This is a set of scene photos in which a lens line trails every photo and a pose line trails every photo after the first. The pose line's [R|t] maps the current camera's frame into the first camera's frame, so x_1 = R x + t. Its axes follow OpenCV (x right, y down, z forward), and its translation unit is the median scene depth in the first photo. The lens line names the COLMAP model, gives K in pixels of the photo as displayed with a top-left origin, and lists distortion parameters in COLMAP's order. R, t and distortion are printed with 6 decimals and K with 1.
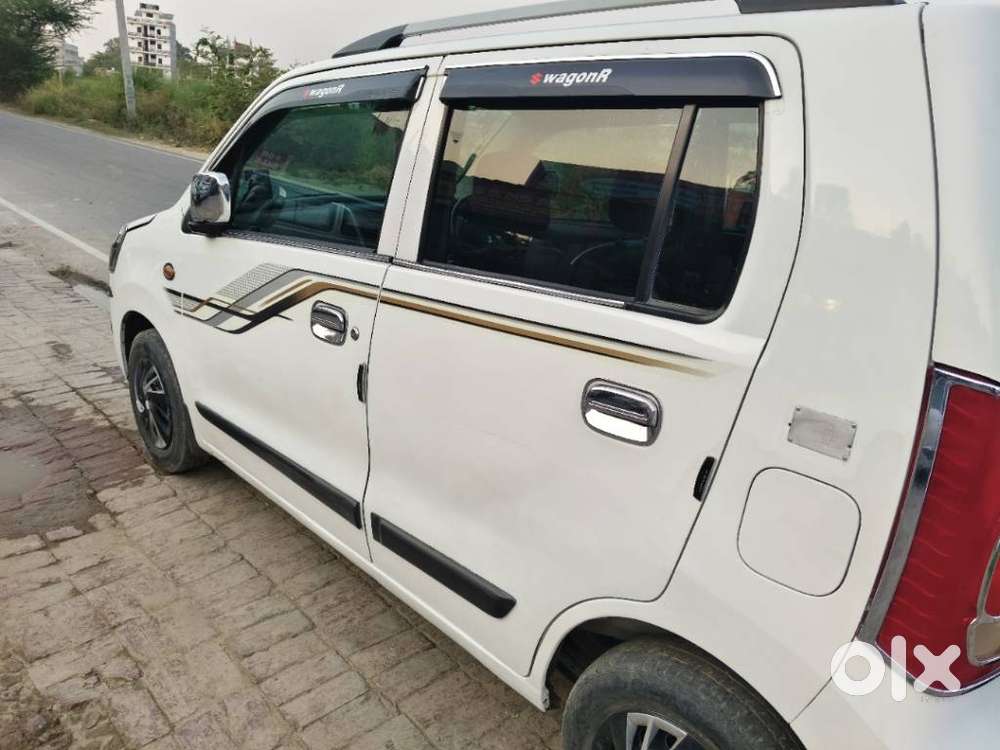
lens RADIAL K [[760.2, 0, 500.0], [0, 760.2, 375.0], [0, 0, 1]] dist [0.001192, -0.005911]
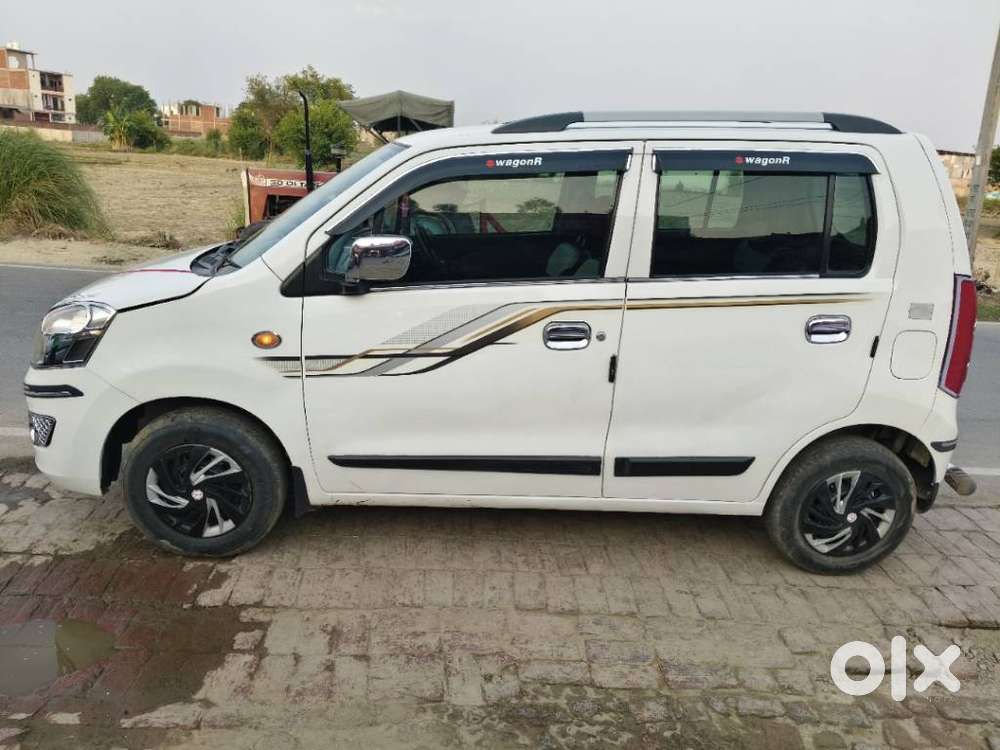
lens RADIAL K [[739.1, 0, 500.2], [0, 739.1, 383.2], [0, 0, 1]] dist [0.006543, 0.000739]
pose [[0.665194, -0.264283, 0.698335, -1.237544], [0.234376, 0.961899, 0.140775, -0.198572], [-0.708932, 0.070031, 0.701791, 0.170806]]
